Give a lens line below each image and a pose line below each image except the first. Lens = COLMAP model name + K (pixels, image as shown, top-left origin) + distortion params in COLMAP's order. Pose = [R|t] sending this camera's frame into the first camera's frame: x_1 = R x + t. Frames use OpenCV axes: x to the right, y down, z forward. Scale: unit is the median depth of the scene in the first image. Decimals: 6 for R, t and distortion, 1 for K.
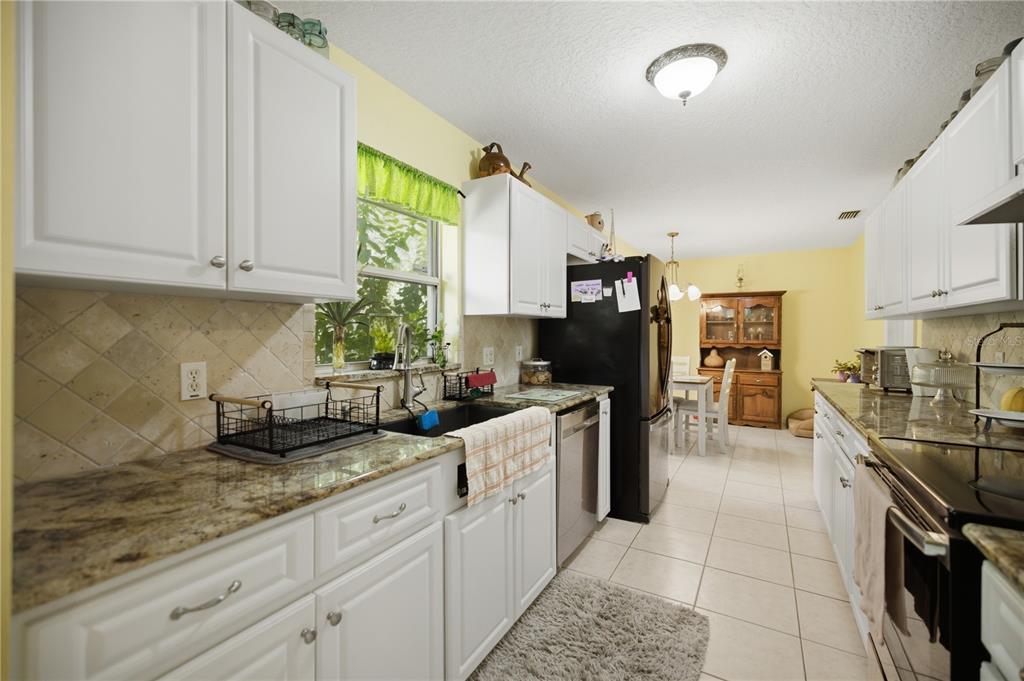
lens RADIAL K [[435.1, 0, 509.0], [0, 435.1, 331.0], [0, 0, 1]] dist [0.000299, 0.000062]
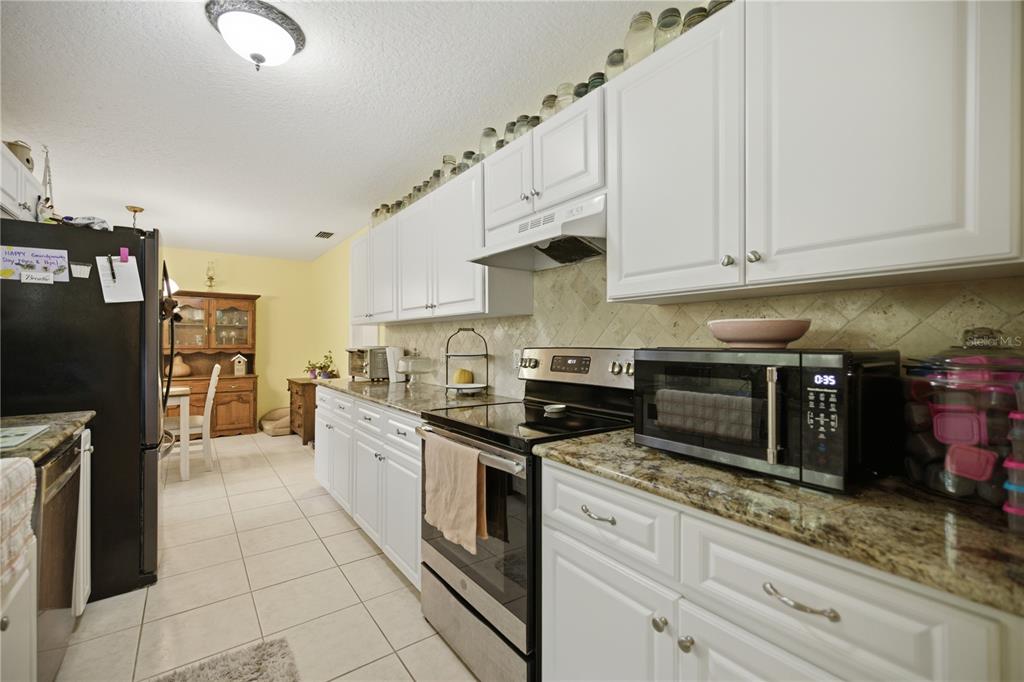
lens RADIAL K [[435.4, 0, 512.0], [0, 435.4, 341.0], [0, 0, 1]] dist [-0.000364, -0.000497]
pose [[0.387355, -0.002031, 0.921929, -0.091683], [-0.005167, 0.999977, 0.004373, 0.008017], [-0.921916, -0.006457, 0.387335, 0.086021]]
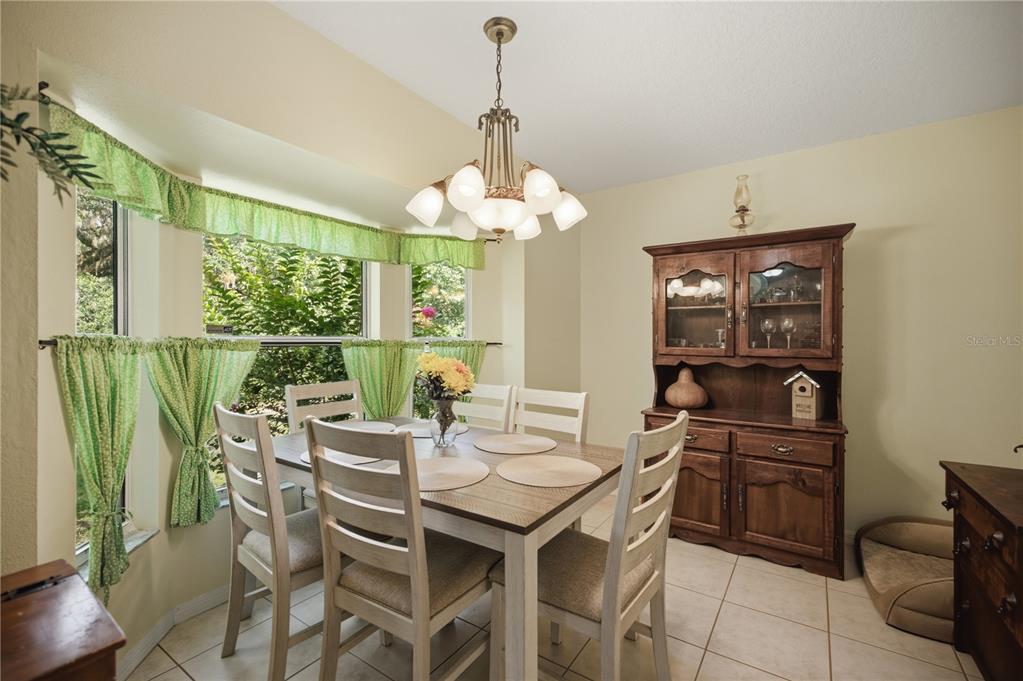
lens RADIAL K [[450.0, 0, 511.5], [0, 450.0, 340.5], [0, 0, 1]] dist [0.014291, 0.000164]
pose [[0.998172, -0.006991, -0.060033, 0.452577], [0.007354, 0.999956, 0.005828, 0.012182], [0.059989, -0.006259, 0.998179, 0.736714]]
